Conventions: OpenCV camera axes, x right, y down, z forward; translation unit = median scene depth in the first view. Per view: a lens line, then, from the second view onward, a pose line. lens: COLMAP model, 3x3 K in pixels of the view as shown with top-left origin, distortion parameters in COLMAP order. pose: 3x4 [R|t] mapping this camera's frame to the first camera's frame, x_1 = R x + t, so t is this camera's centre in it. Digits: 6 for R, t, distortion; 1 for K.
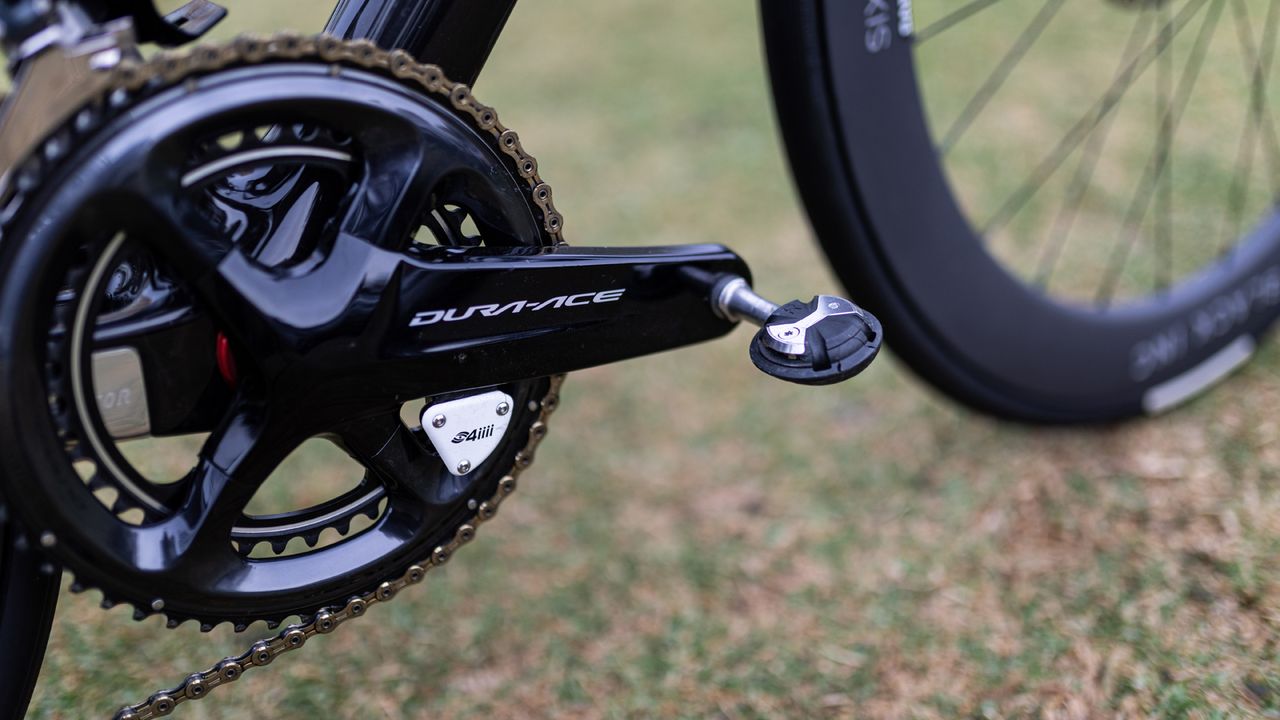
lens RADIAL K [[1317.8, 0, 645.2], [0, 1317.8, 355.1], [0, 0, 1]] dist [0.015187, 0.000000]
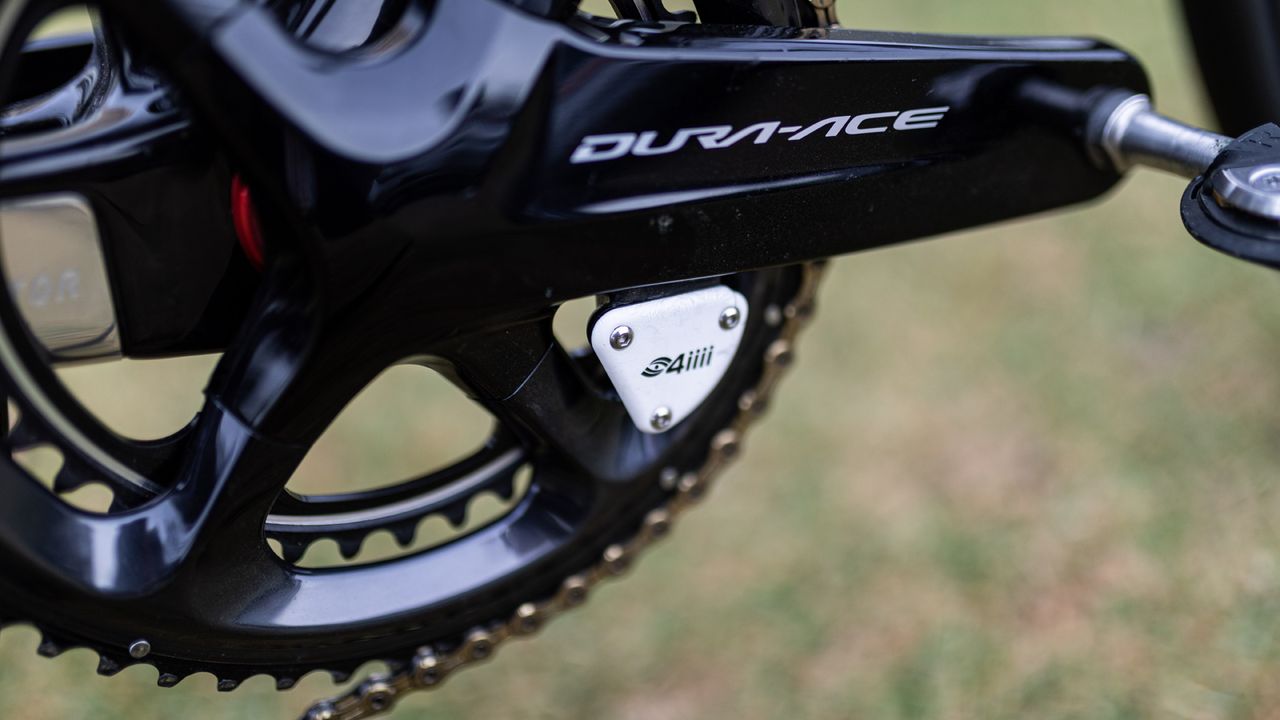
lens RADIAL K [[1317.8, 0, 633.4], [0, 1317.8, 357.2], [0, 0, 1]] dist [0.015187, 0.000000]
pose [[0.994155, 0.011666, -0.107328, -0.088740], [-0.006396, 0.998763, 0.049315, 0.029974], [0.107771, -0.048341, 0.993000, 0.430652]]
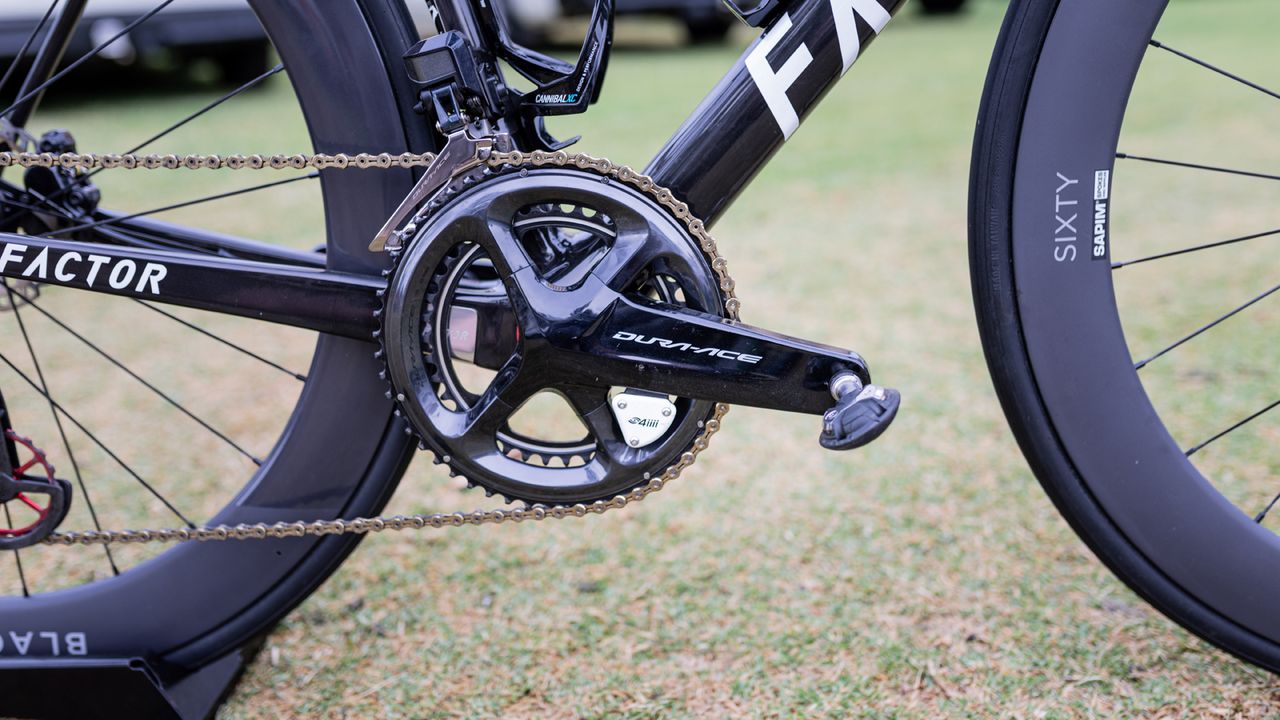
lens RADIAL K [[1317.8, 0, 640.2], [0, 1317.8, 361.4], [0, 0, 1]] dist [0.015187, 0.000000]
pose [[0.804860, 0.228111, -0.547873, 0.703669], [-0.311933, 0.947976, -0.063553, 0.093145], [0.504874, 0.222052, 0.834144, -0.314949]]
